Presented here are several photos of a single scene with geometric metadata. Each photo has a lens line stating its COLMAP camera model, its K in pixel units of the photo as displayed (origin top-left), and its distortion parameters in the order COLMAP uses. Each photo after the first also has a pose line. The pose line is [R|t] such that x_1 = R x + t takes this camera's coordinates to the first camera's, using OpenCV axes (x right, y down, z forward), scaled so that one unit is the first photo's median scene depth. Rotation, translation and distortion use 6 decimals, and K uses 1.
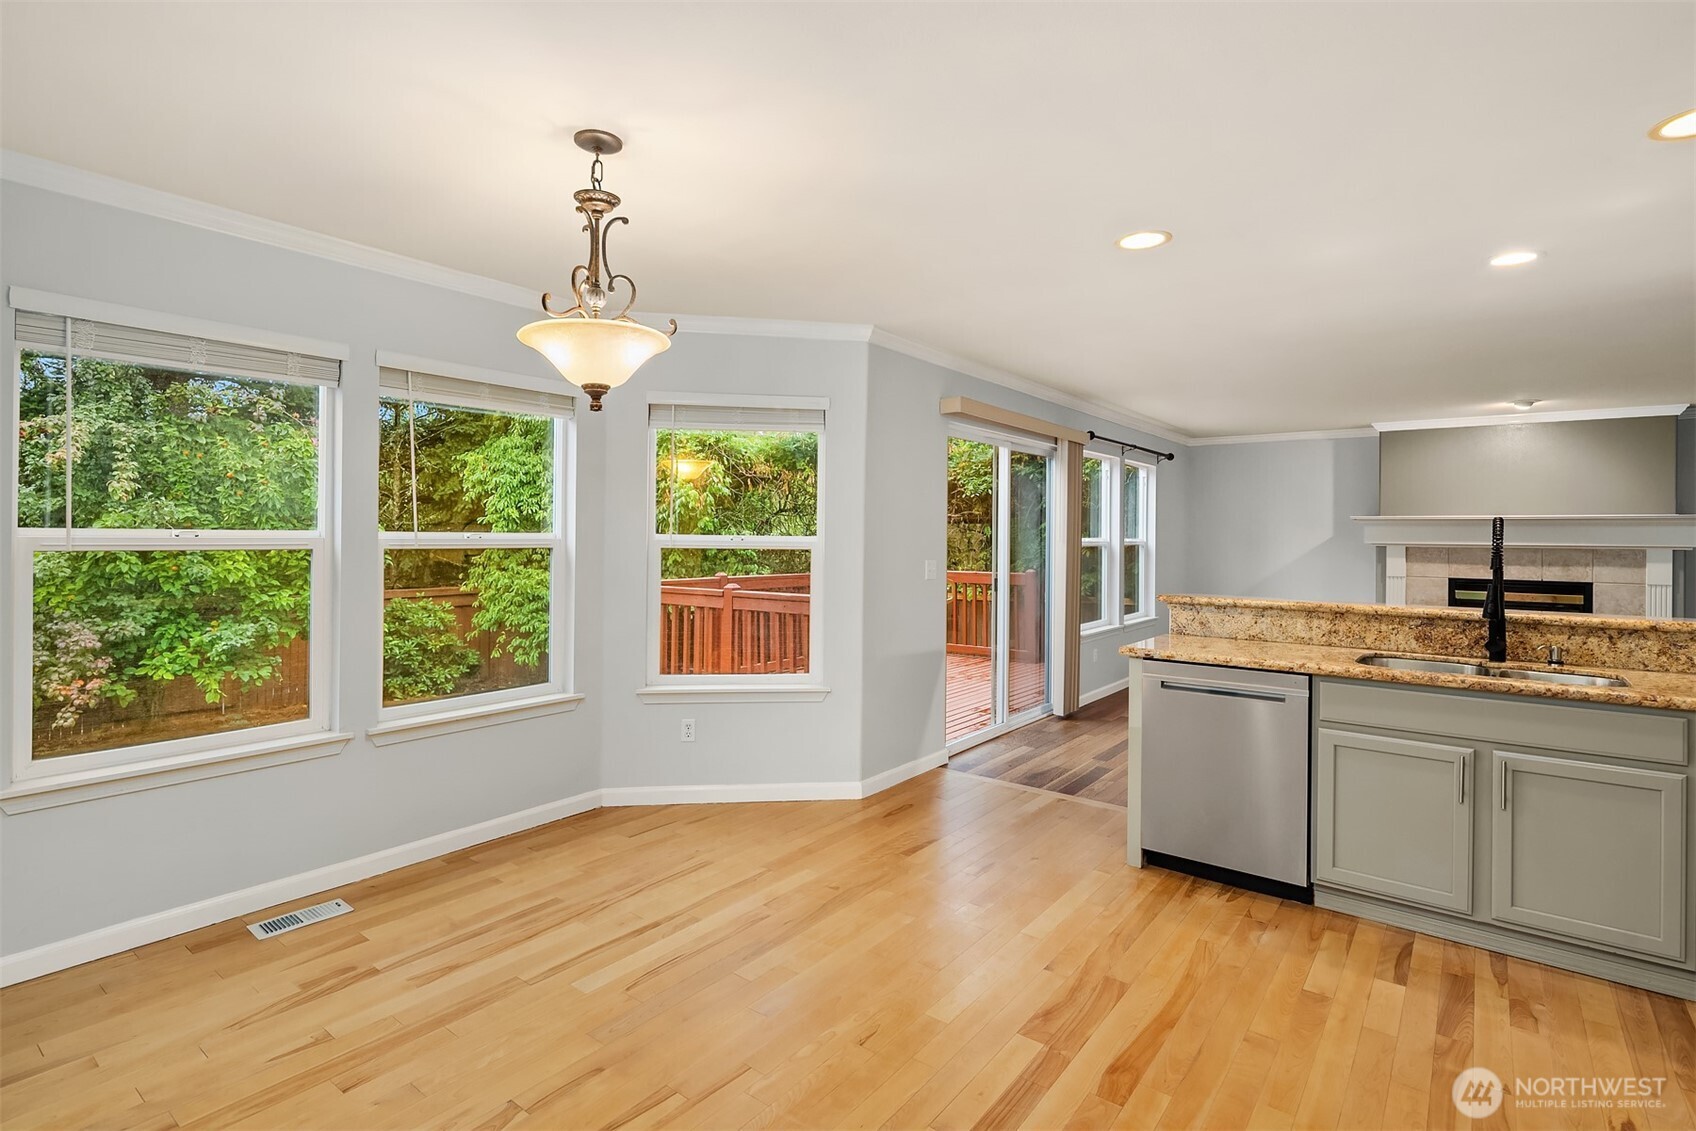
lens RADIAL K [[820.2, 0, 851.5], [0, 820.2, 537.7], [0, 0, 1]] dist [0.003755, -0.002129]
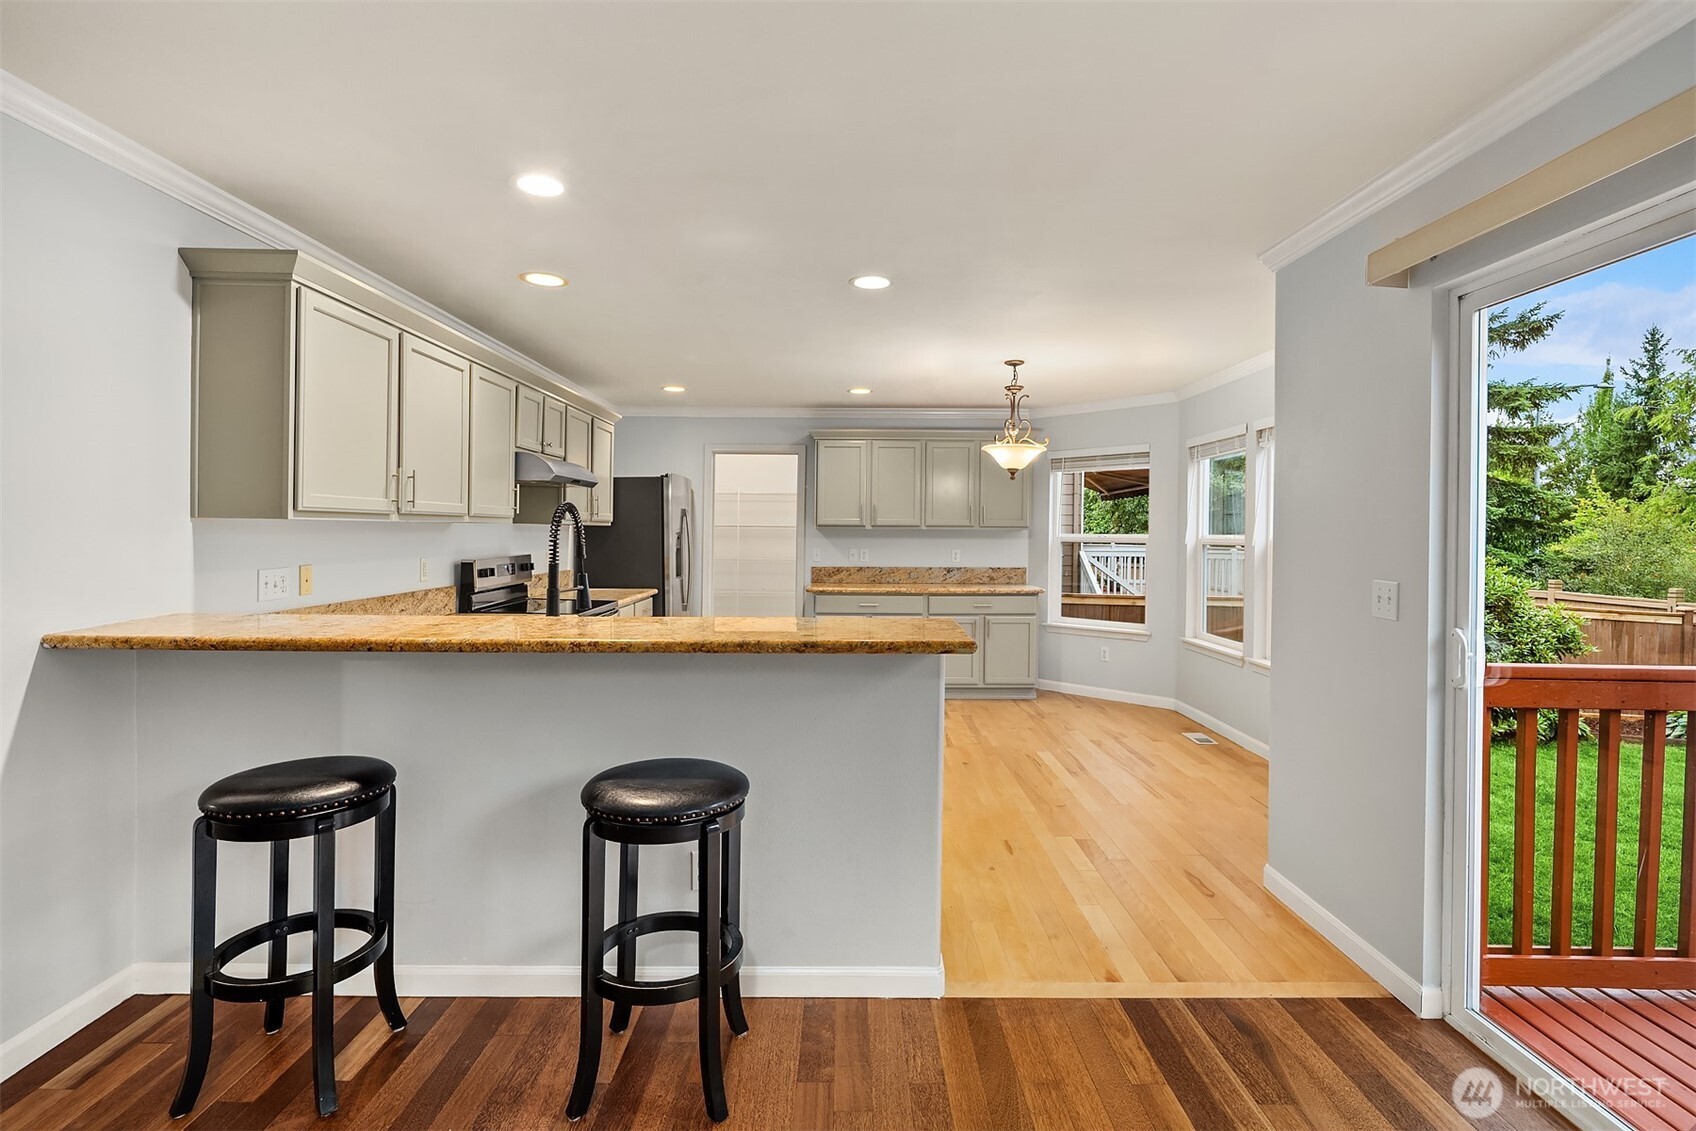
lens RADIAL K [[820.2, 0, 851.5], [0, 820.2, 537.7], [0, 0, 1]] dist [0.003755, -0.002129]
pose [[-0.790511, -0.011351, -0.612342, 0.924324], [-0.014041, 0.999901, -0.000409, 0.006893], [0.612287, 0.008274, -0.790593, 1.622180]]
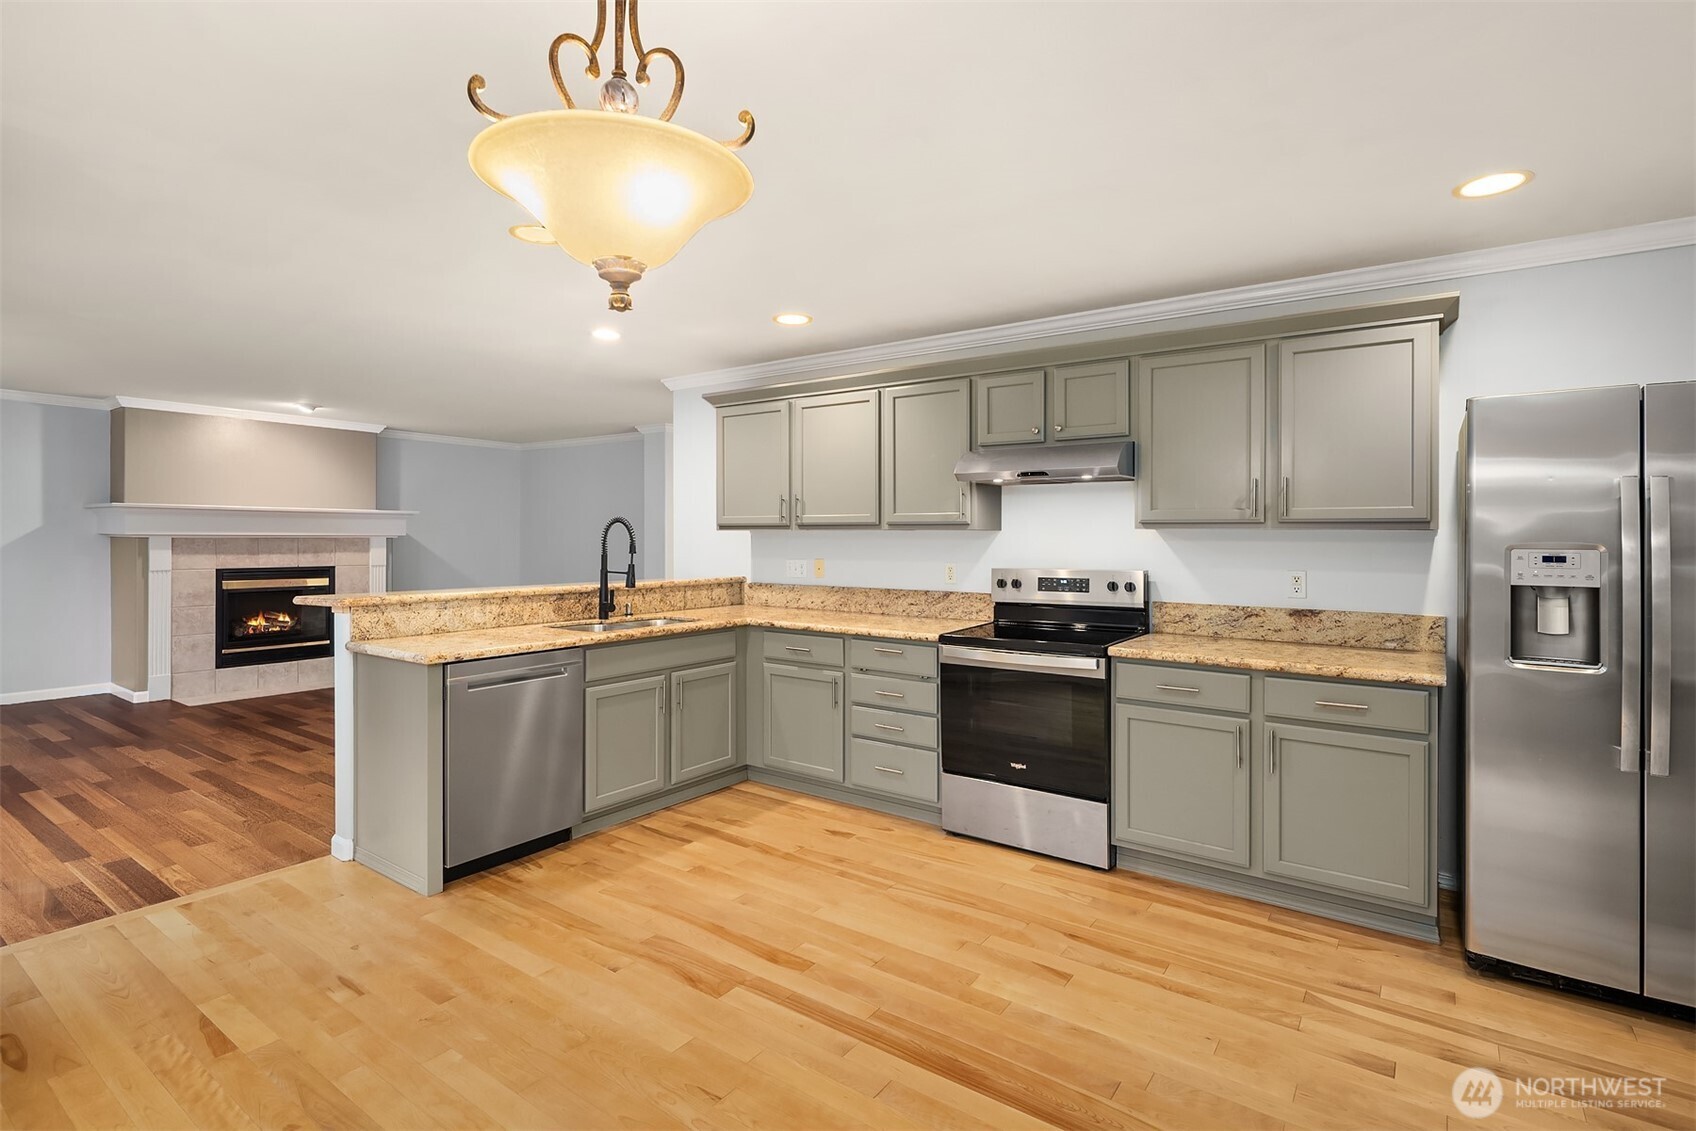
lens RADIAL K [[814.1, 0, 854.8], [0, 814.1, 533.5], [0, 0, 1]] dist [-0.003039, -0.001436]
pose [[-0.043915, -0.005750, 0.999019, -0.550475], [-0.005901, 0.999967, 0.005496, -0.006045], [-0.999018, -0.005654, -0.043947, 0.555936]]
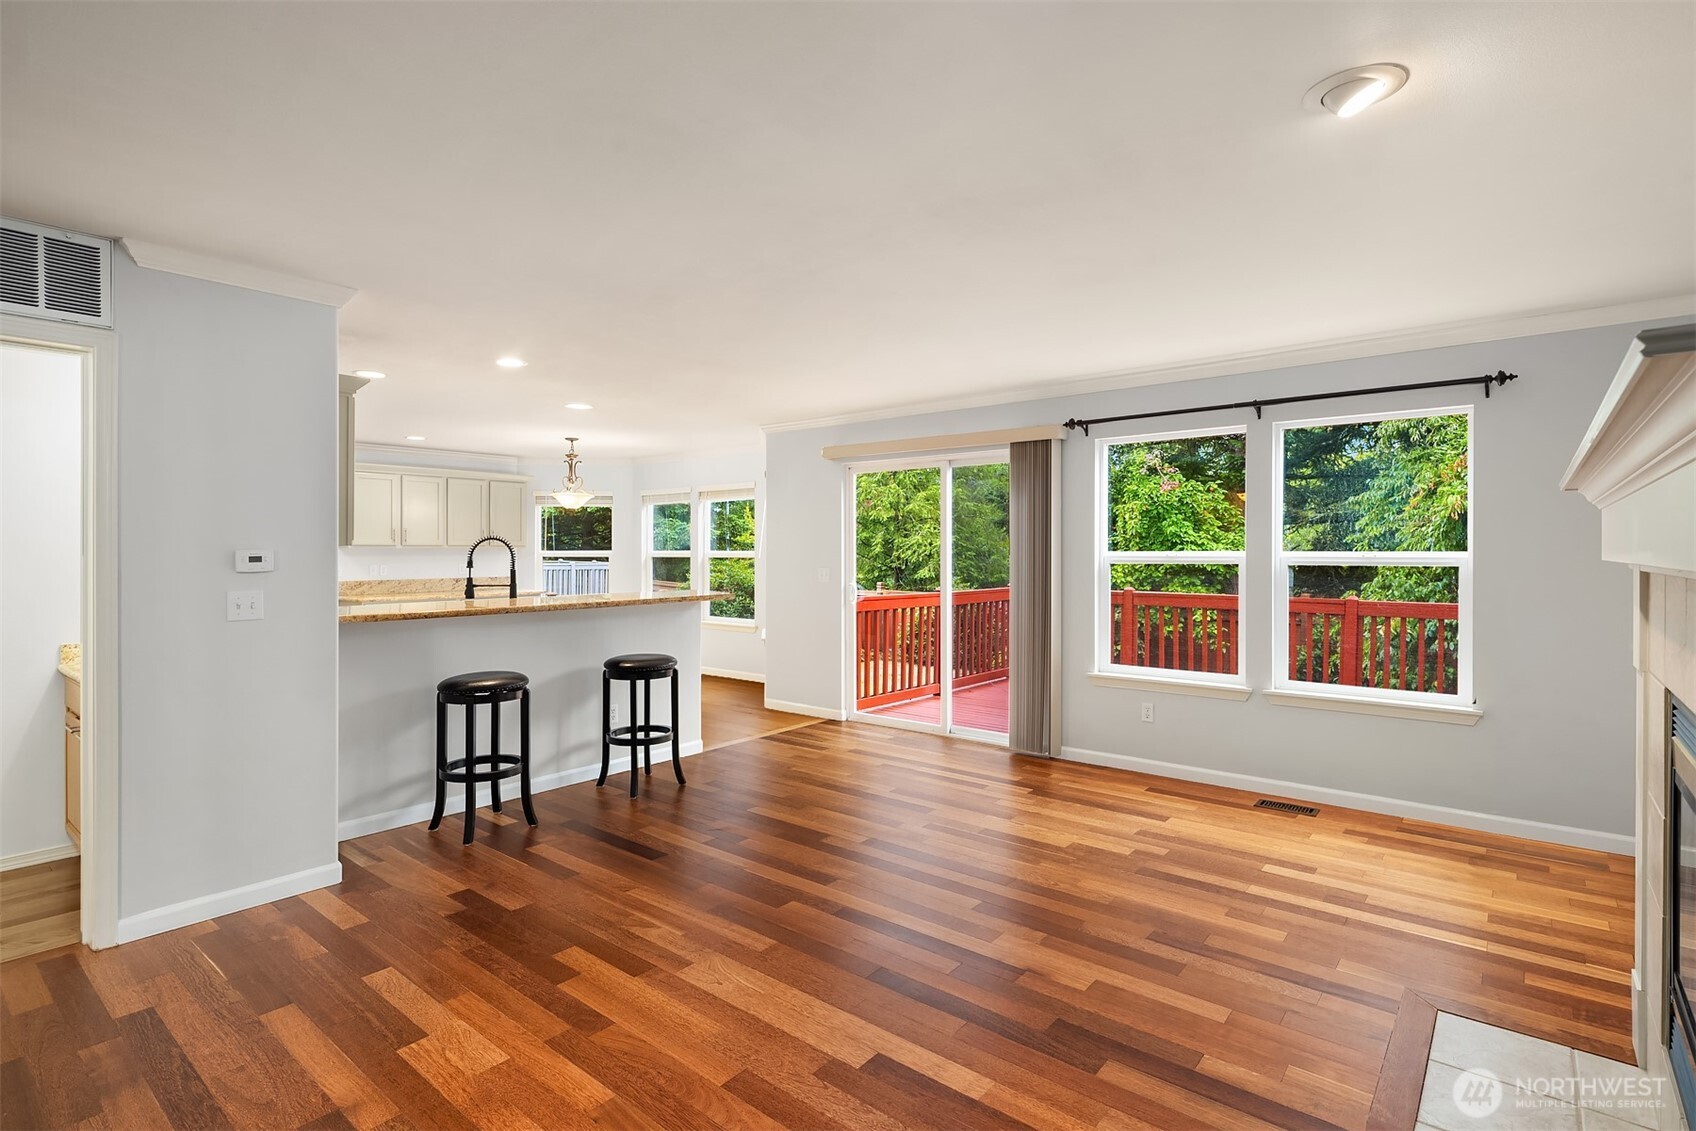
lens RADIAL K [[820.2, 0, 851.5], [0, 820.2, 537.7], [0, 0, 1]] dist [0.003755, -0.002129]
pose [[-0.030337, -0.025303, -0.999219, 2.006486], [-0.000698, 0.999680, -0.025294, 0.014076], [0.999539, -0.000070, -0.030345, 1.466623]]
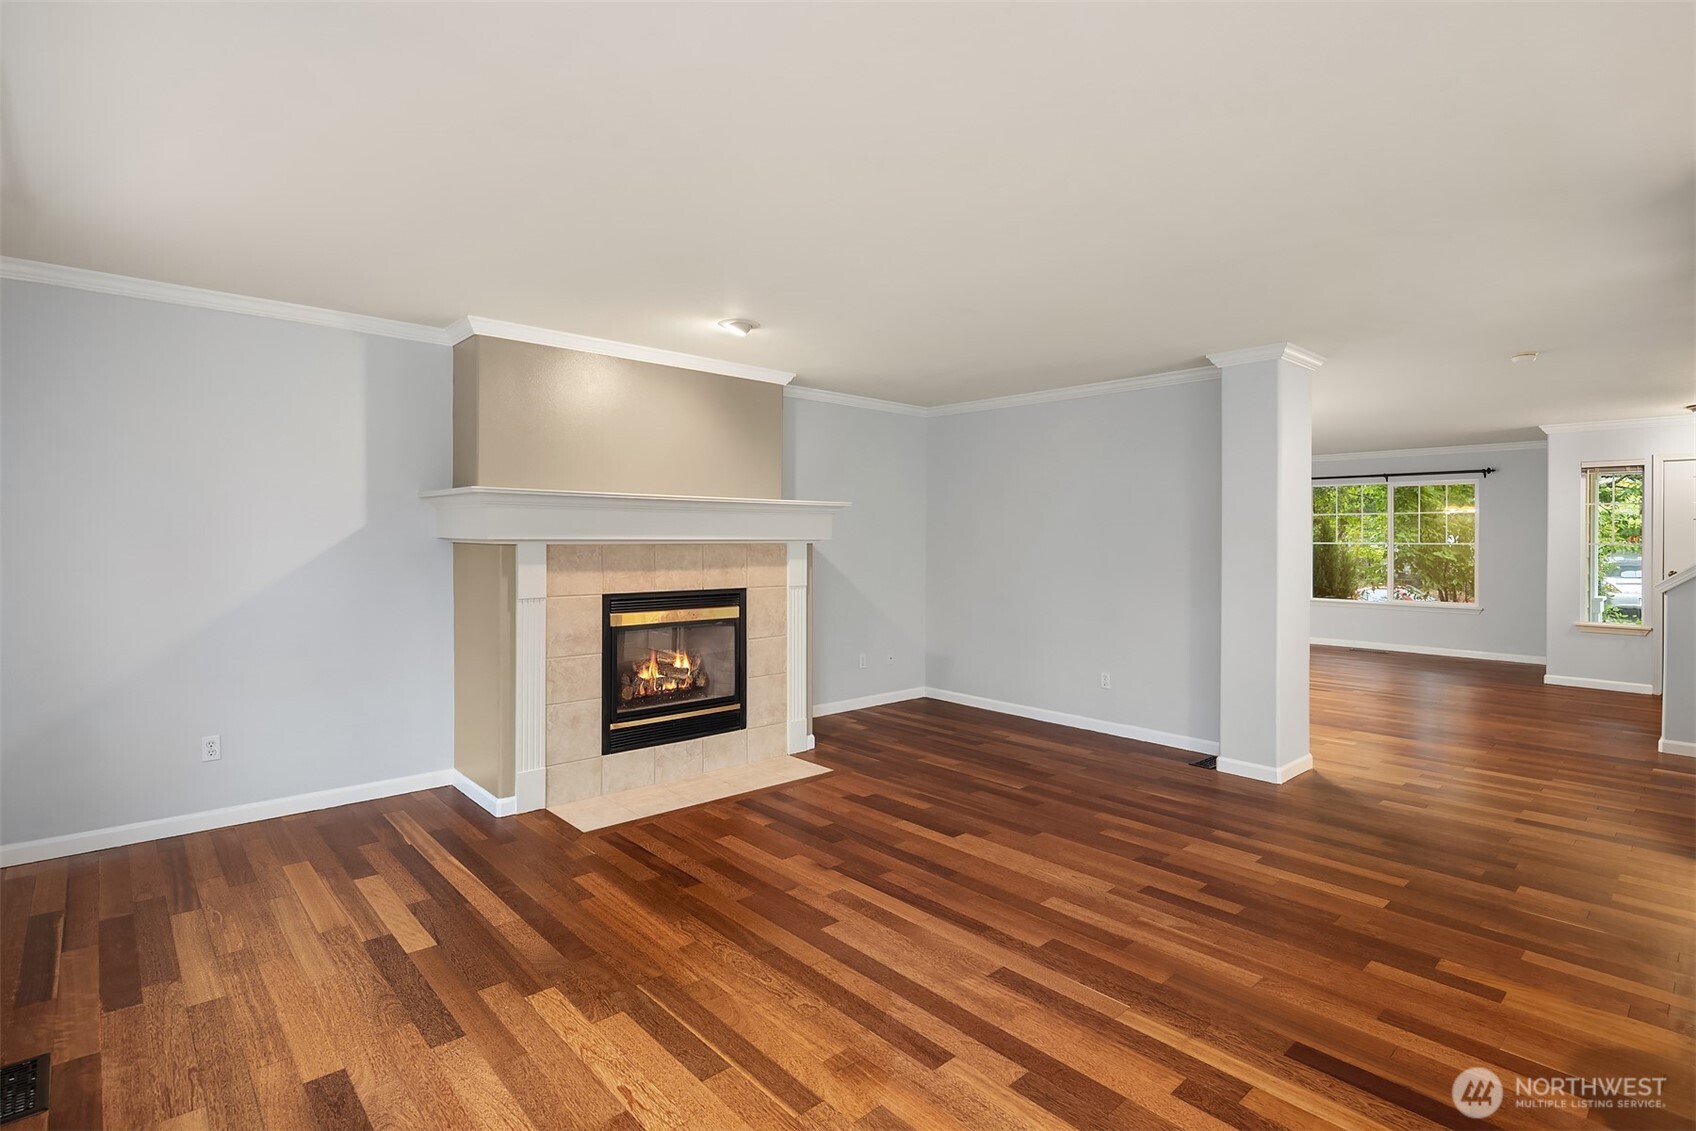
lens RADIAL K [[820.2, 0, 851.5], [0, 820.2, 537.7], [0, 0, 1]] dist [0.003755, -0.002129]
pose [[0.170718, -0.010170, 0.985267, 0.315524], [-0.005270, 0.999923, 0.011235, -0.001653], [-0.985306, -0.007111, 0.170652, 1.419720]]
